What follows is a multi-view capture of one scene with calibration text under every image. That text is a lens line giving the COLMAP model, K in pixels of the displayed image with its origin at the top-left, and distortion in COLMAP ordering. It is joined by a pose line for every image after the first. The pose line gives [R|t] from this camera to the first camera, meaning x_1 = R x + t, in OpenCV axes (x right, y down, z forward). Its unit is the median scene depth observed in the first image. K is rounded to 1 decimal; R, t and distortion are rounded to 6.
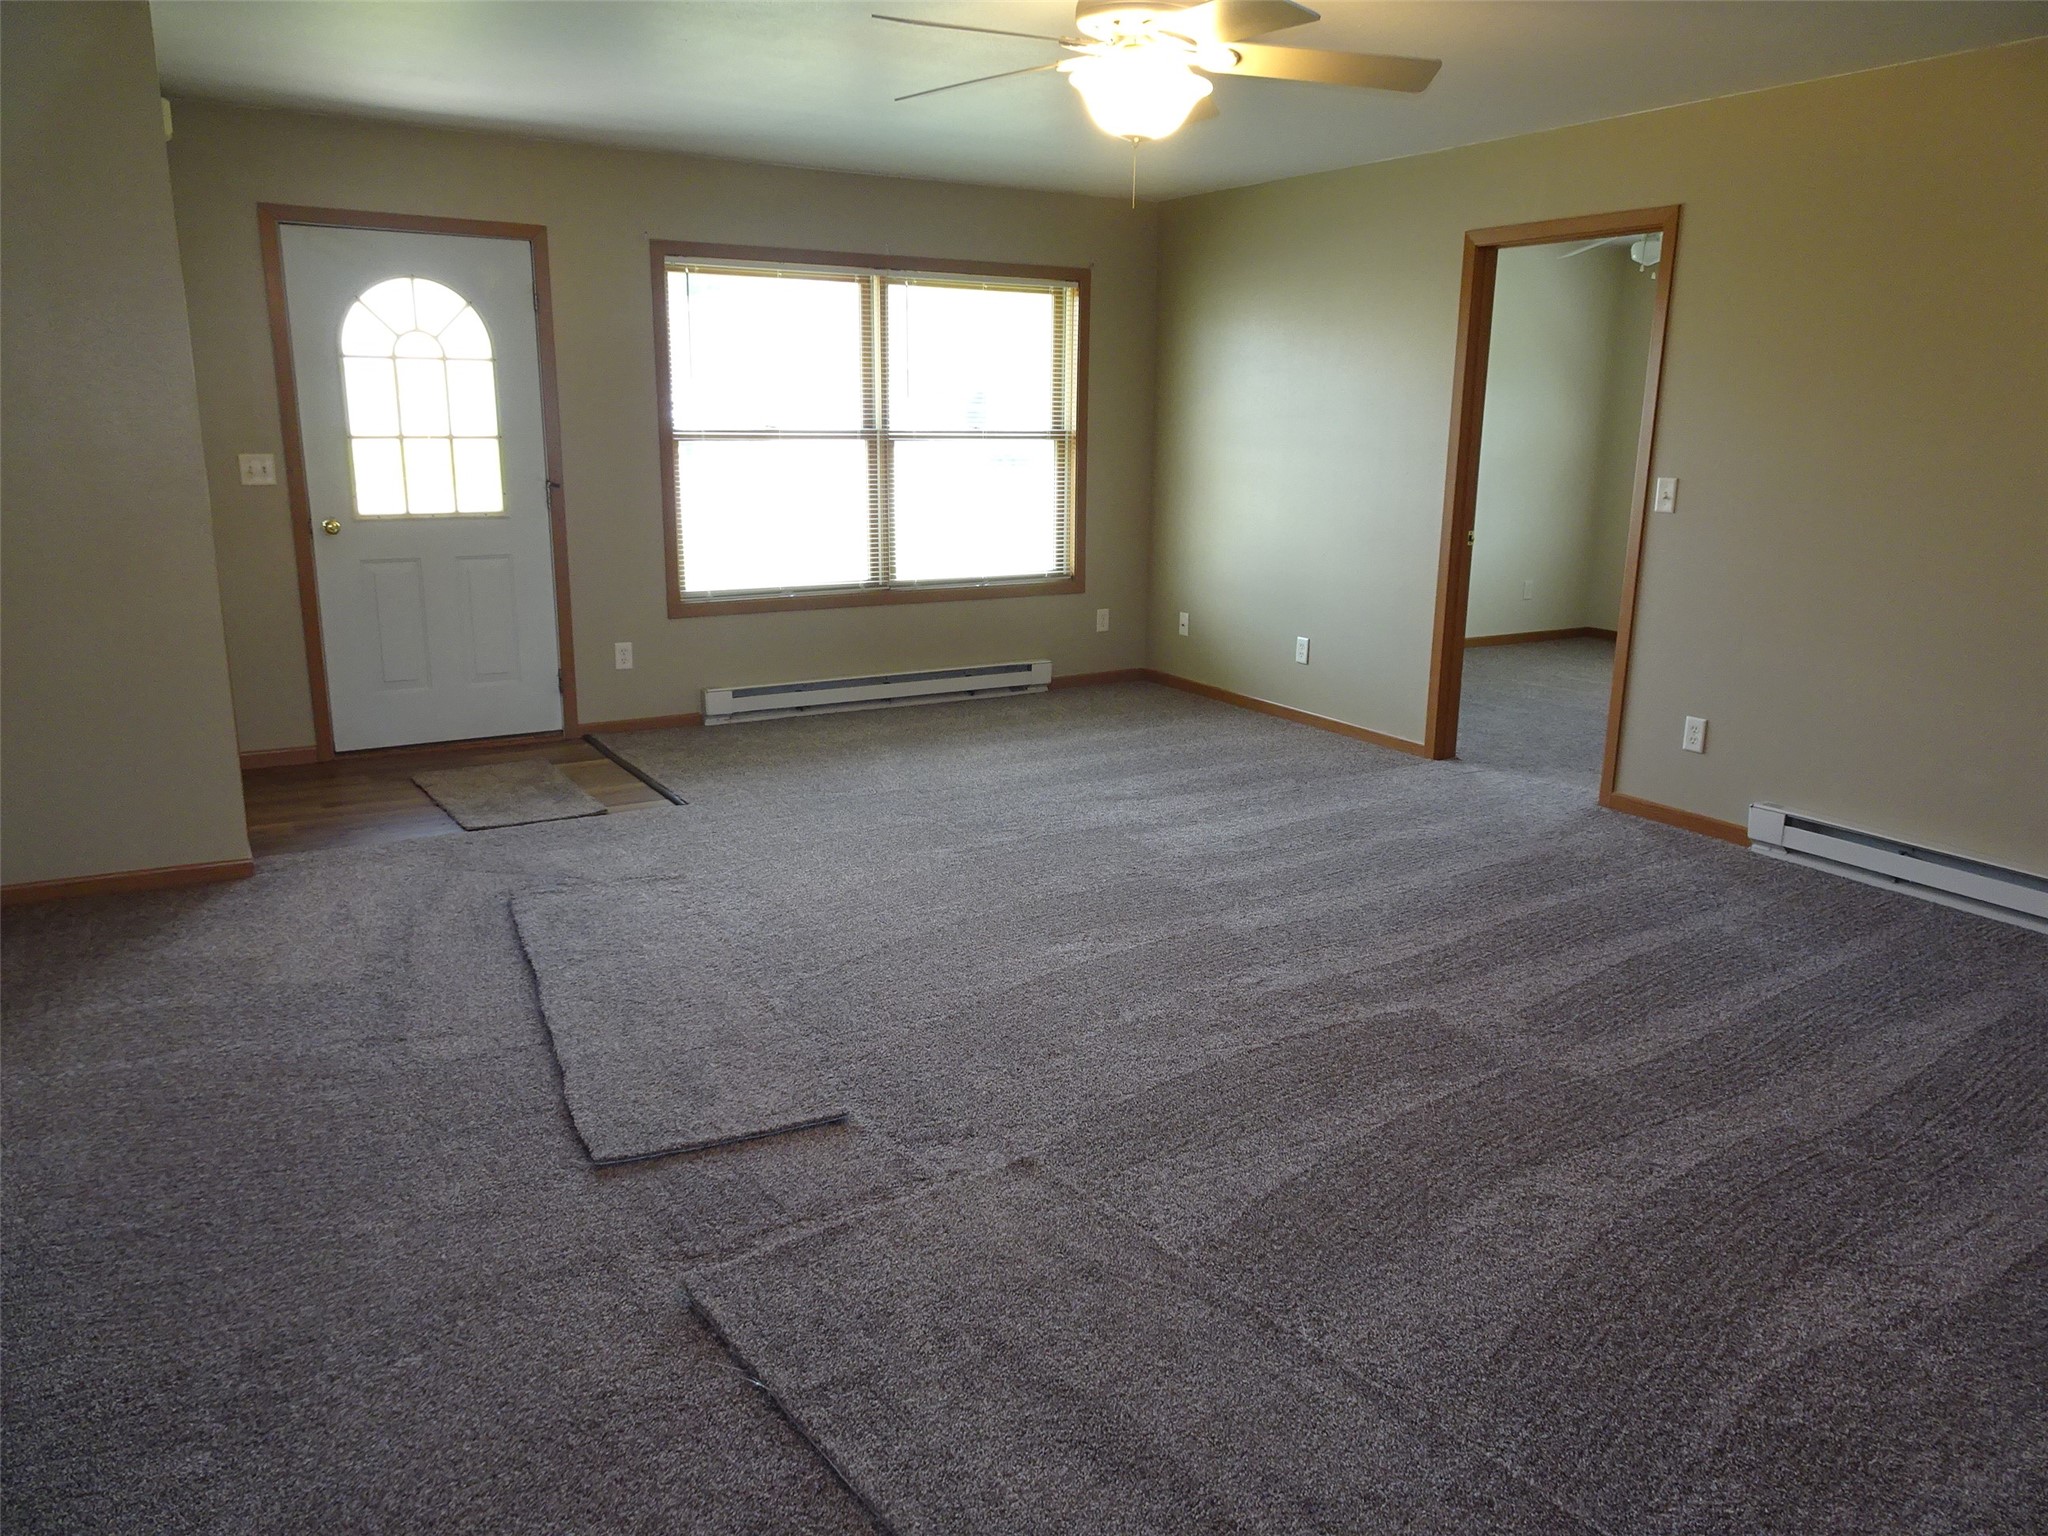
lens RADIAL K [[1454.4, 0, 1019.7], [0, 1454.4, 772.7], [0, 0, 1]] dist [0.001920, 0.005177]
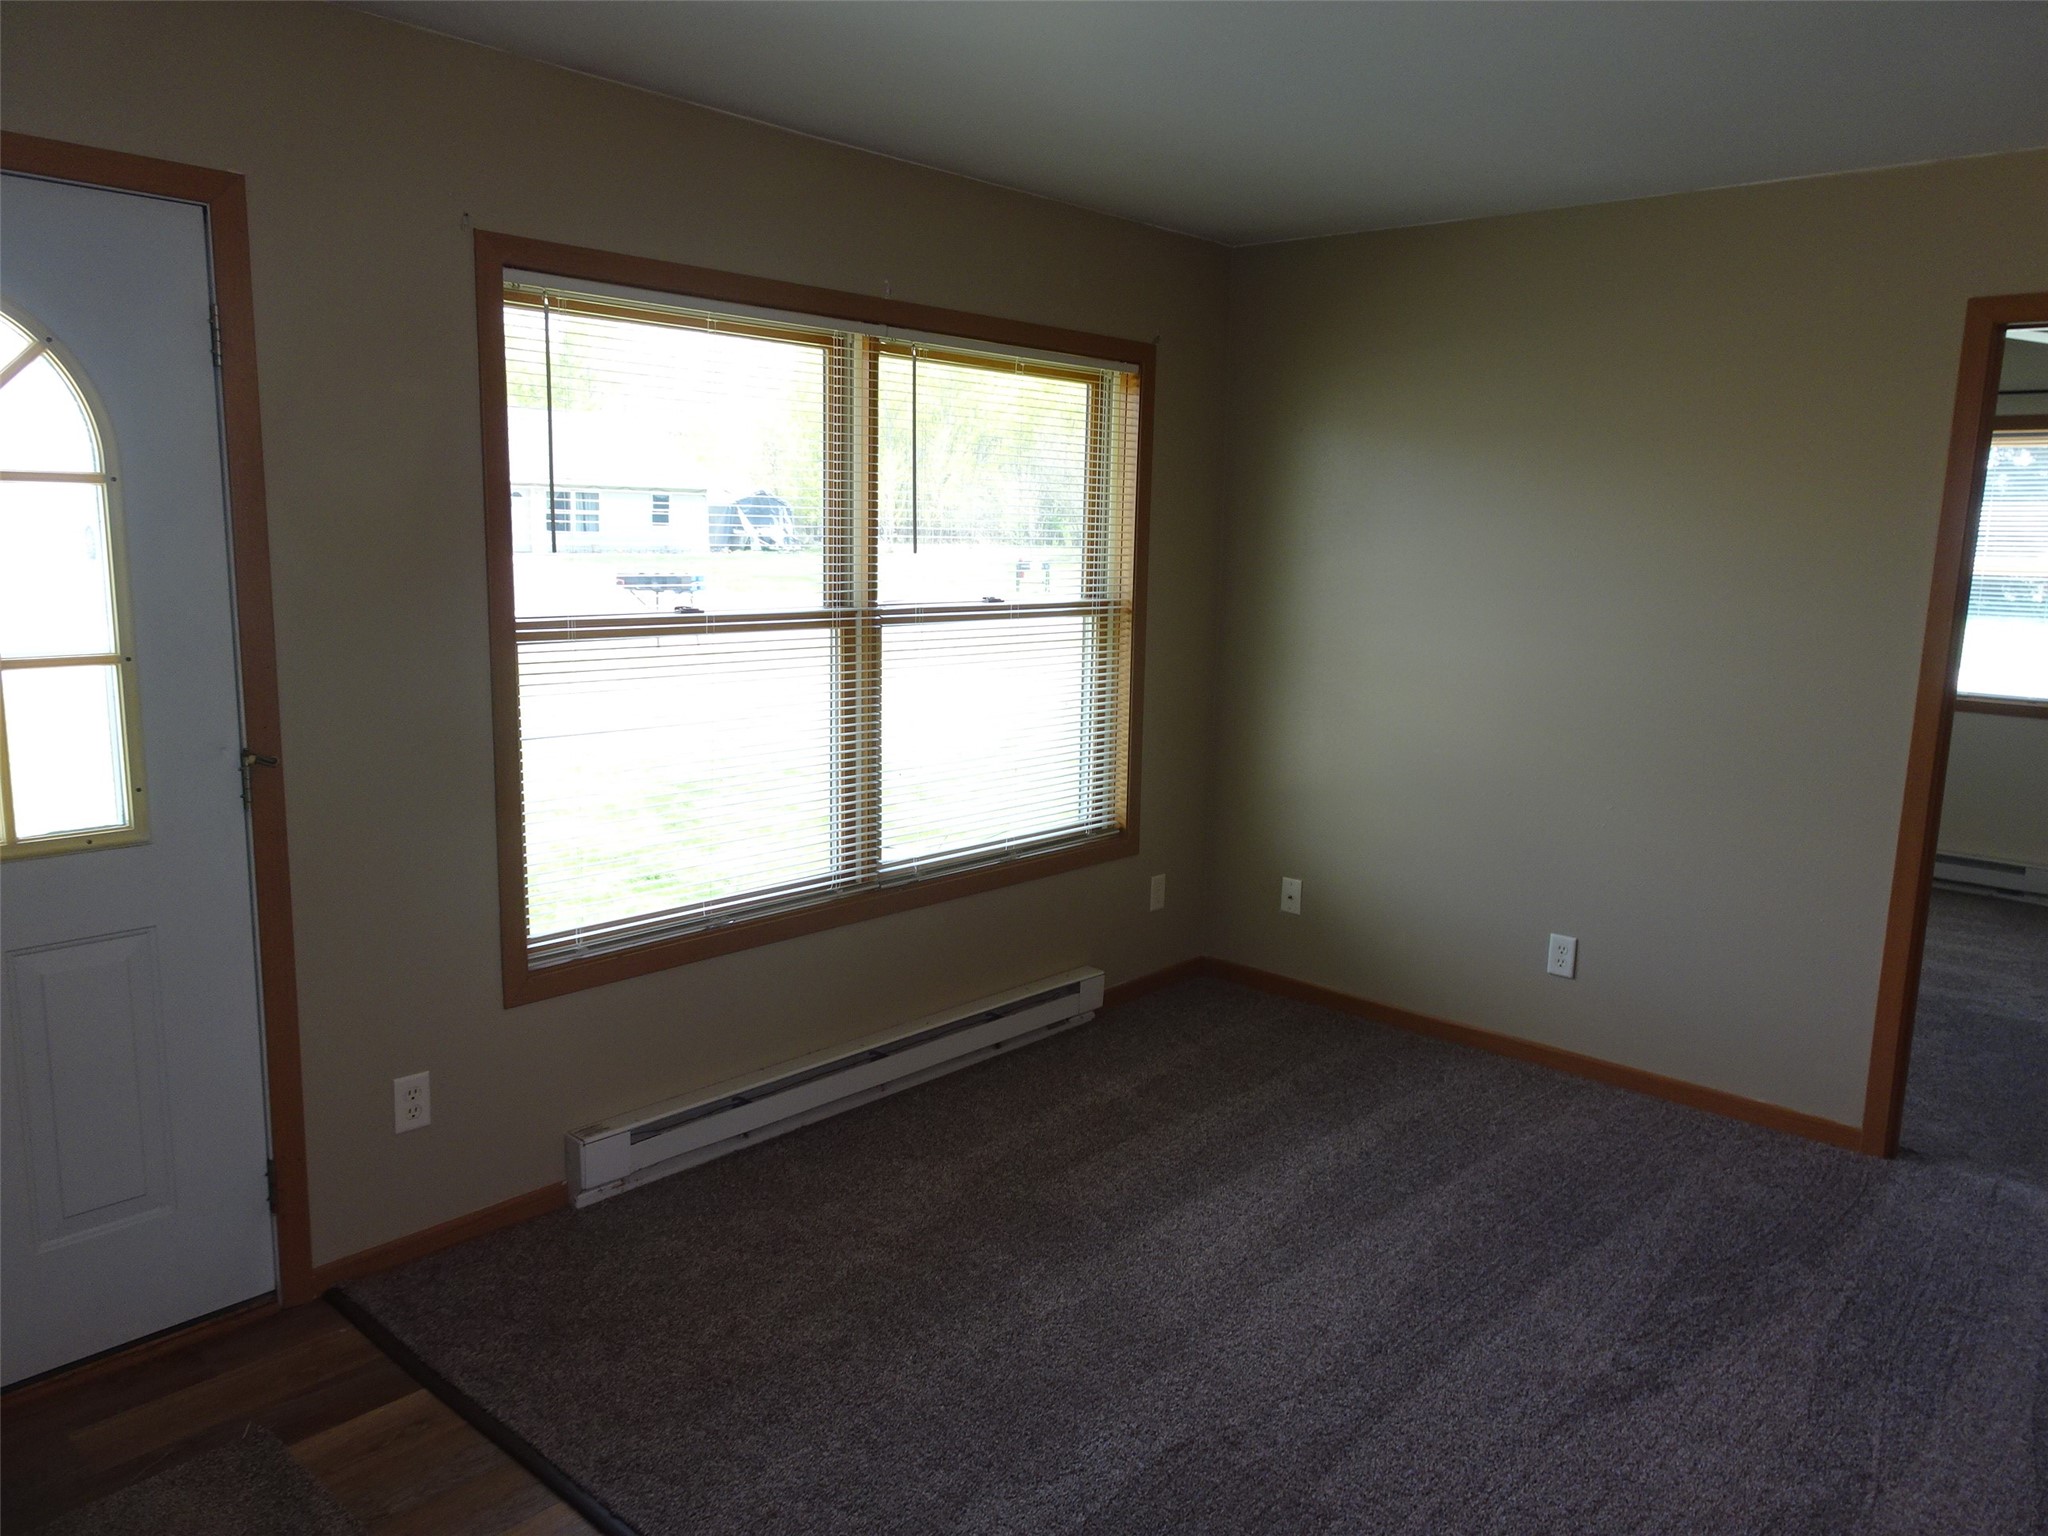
lens RADIAL K [[1454.4, 0, 1019.7], [0, 1454.4, 772.7], [0, 0, 1]] dist [0.001920, 0.005177]
pose [[0.956838, -0.039724, 0.287895, -0.206076], [0.059435, 0.996424, -0.060049, -0.139557], [-0.284480, 0.074569, 0.955777, 0.466629]]
